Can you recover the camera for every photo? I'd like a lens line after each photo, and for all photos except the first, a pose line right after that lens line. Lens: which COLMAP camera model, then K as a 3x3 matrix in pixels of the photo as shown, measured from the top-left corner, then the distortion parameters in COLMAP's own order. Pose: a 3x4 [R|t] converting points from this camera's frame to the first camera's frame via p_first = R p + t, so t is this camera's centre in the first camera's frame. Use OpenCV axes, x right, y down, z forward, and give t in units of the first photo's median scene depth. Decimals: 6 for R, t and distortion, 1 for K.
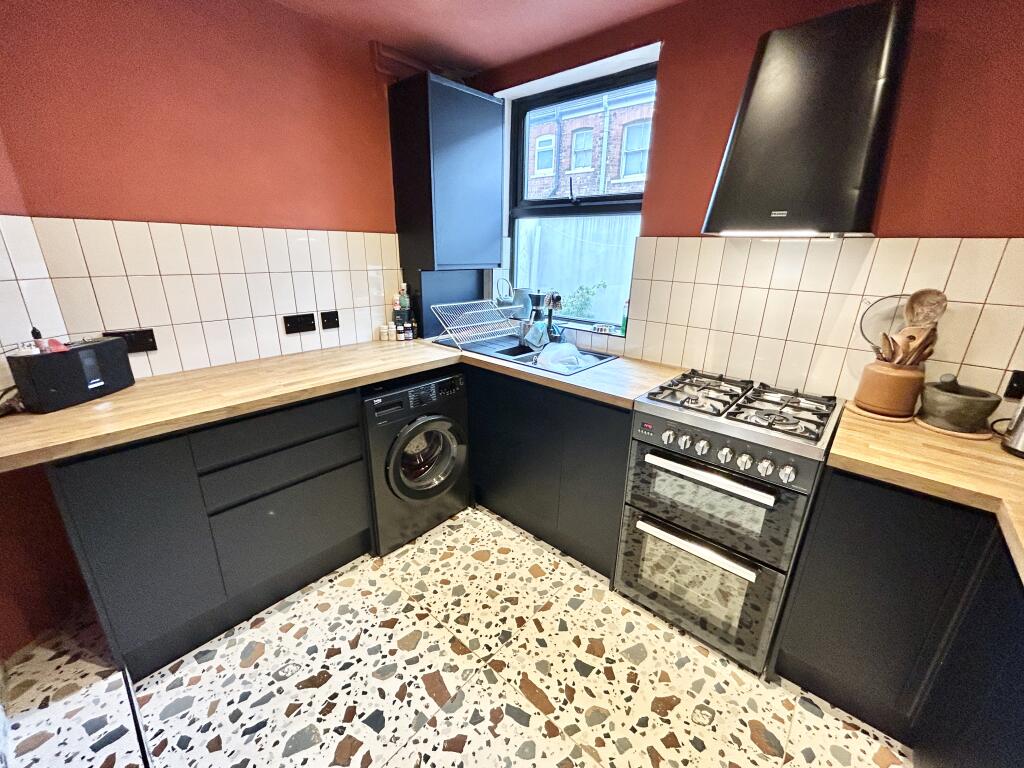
lens RADIAL K [[414.0, 0, 510.7], [0, 414.0, 384.1], [0, 0, 1]] dist [-0.001360, 0.001430]
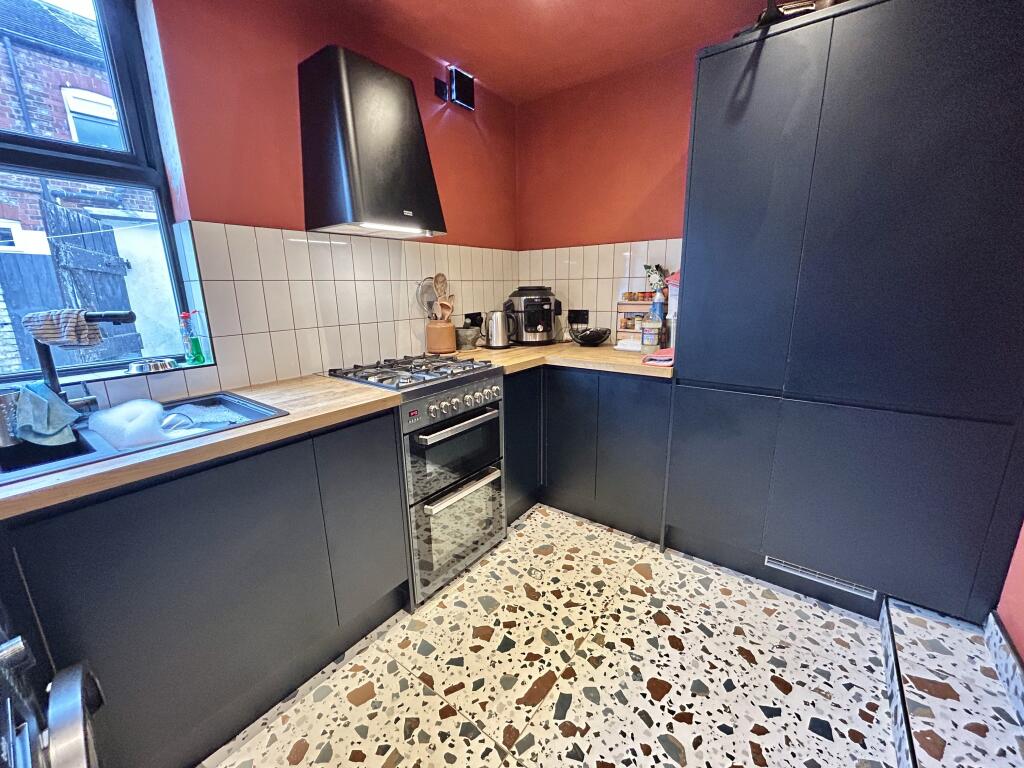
lens RADIAL K [[414.0, 0, 511.9], [0, 414.0, 385.4], [0, 0, 1]] dist [-0.001360, 0.001430]
pose [[-0.081747, -0.252371, 0.964171, -0.628847], [0.322988, 0.908492, 0.265182, -0.146728], [-0.942866, 0.333094, 0.007246, 0.760990]]
